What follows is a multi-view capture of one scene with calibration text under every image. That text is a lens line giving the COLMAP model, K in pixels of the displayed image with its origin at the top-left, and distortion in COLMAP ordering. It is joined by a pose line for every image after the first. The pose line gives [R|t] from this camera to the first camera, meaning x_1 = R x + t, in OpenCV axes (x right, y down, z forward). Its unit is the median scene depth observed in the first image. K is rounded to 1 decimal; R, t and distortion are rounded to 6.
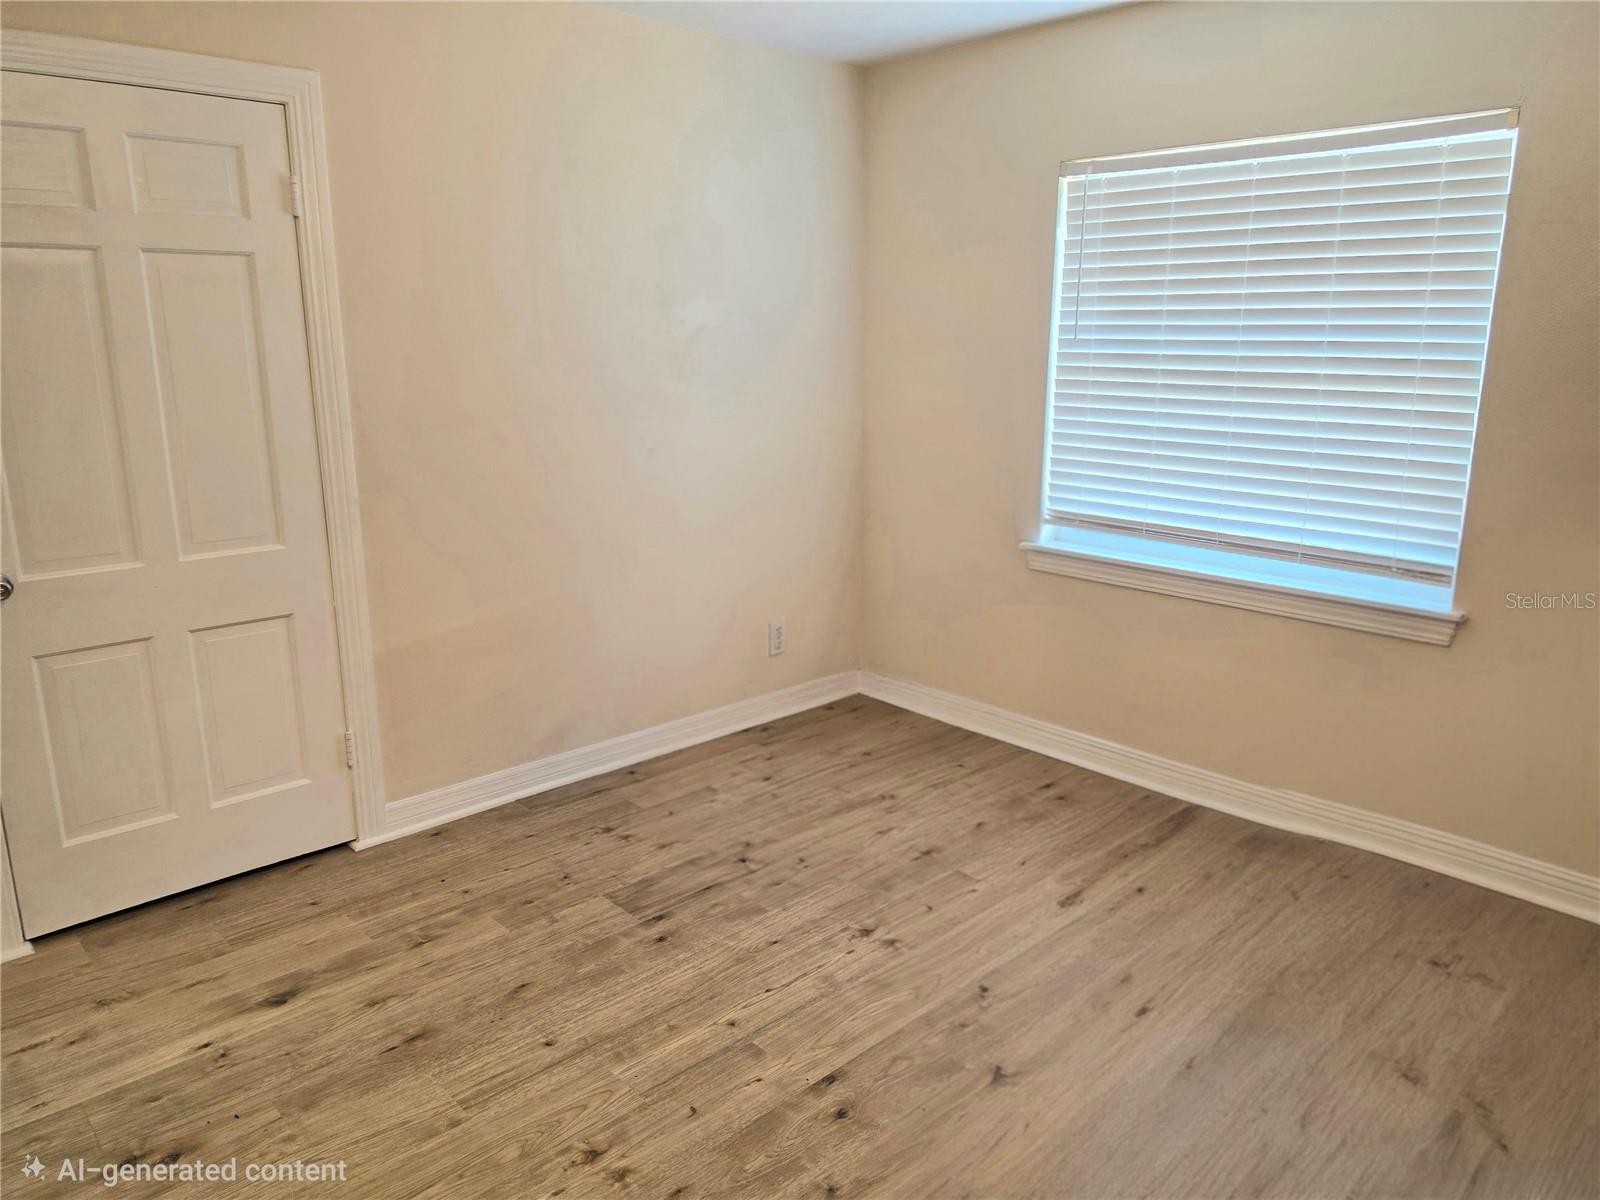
lens RADIAL K [[1106.4, 0, 842.9], [0, 1106.4, 611.3], [0, 0, 1]] dist [0.053455, -0.068044]
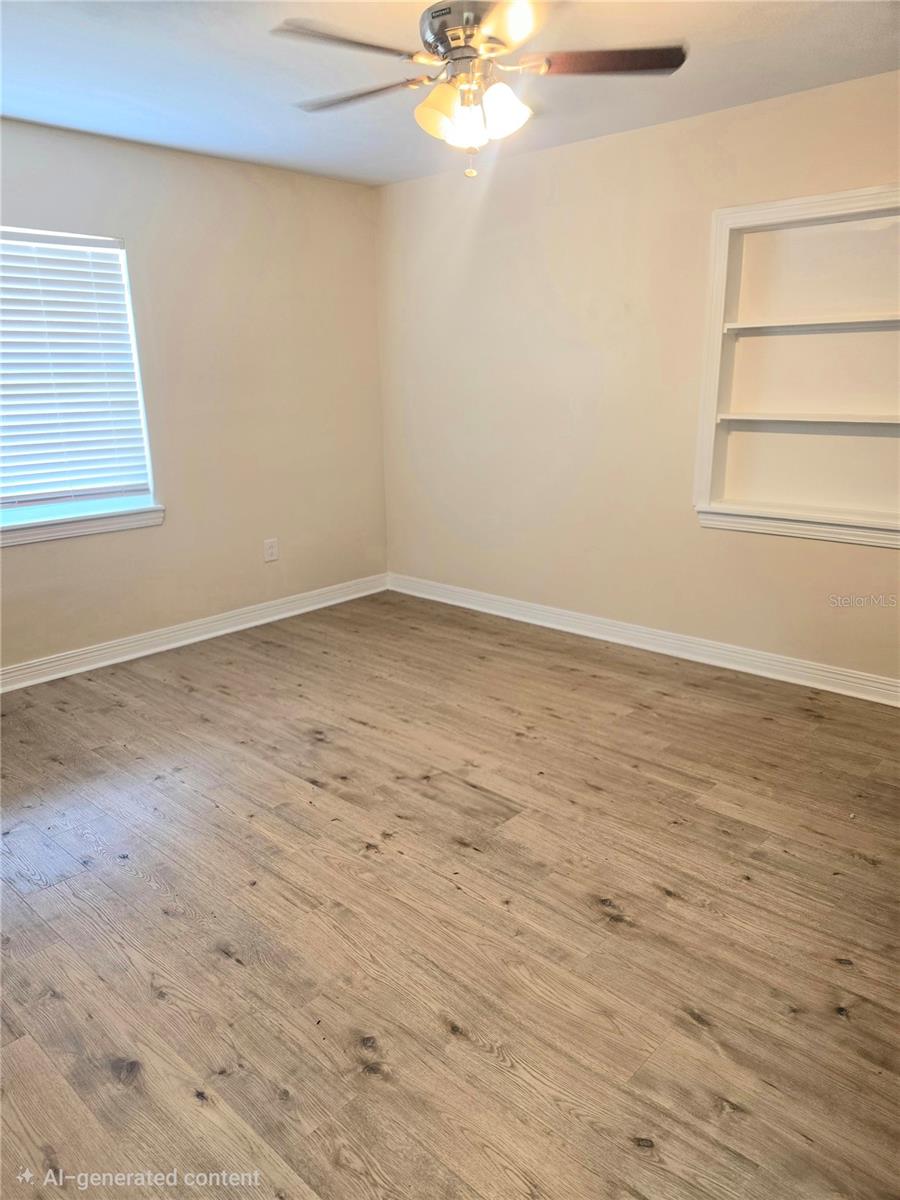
lens RADIAL K [[829.8, 0, 443.1], [0, 829.8, 621.2], [0, 0, 1]] dist [0.053455, -0.068044]
pose [[-0.057053, -0.282425, 0.957591, -1.134538], [0.269253, 0.919261, 0.287162, -0.120281], [-0.961378, 0.274218, 0.023597, 0.676946]]
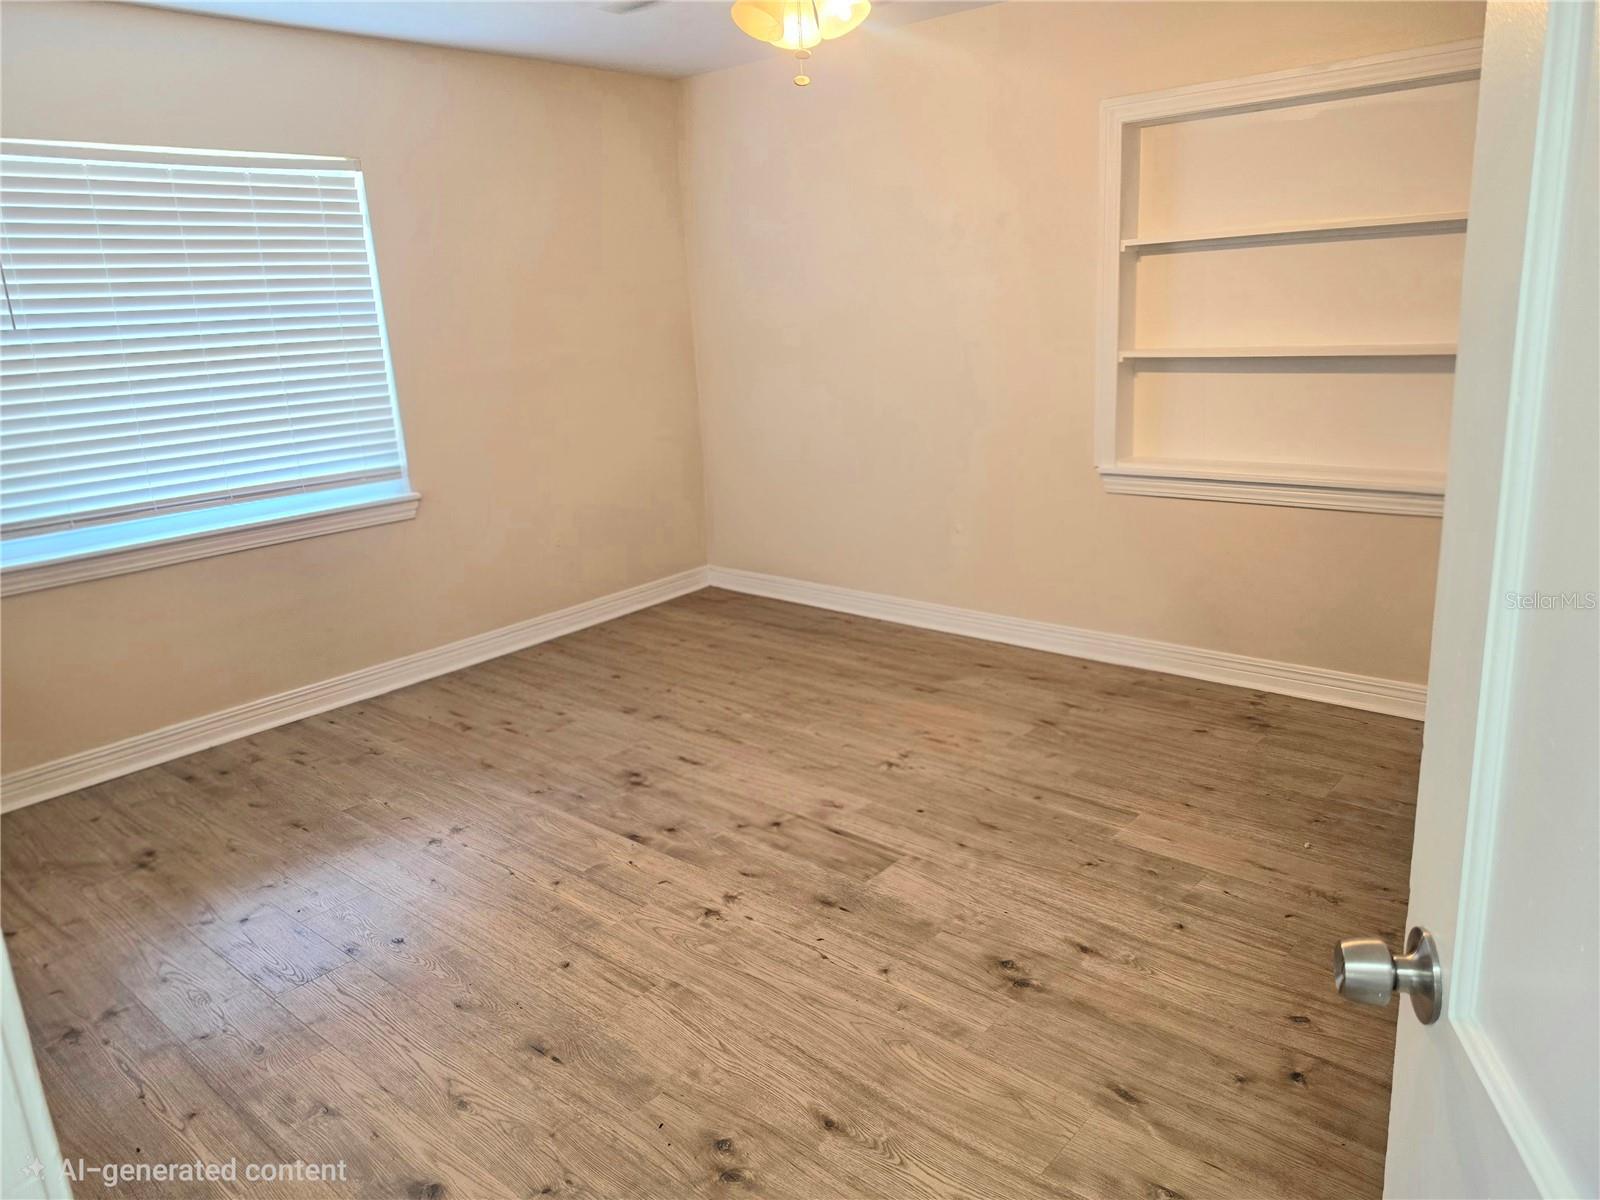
lens RADIAL K [[1106.4, 0, 810.4], [0, 1106.4, 600.0], [0, 0, 1]] dist [0.053455, -0.068044]
pose [[-0.095717, -0.255202, 0.962138, -1.205483], [0.300922, 0.913931, 0.272352, -0.141755], [-0.948833, 0.315598, -0.010683, 0.685959]]
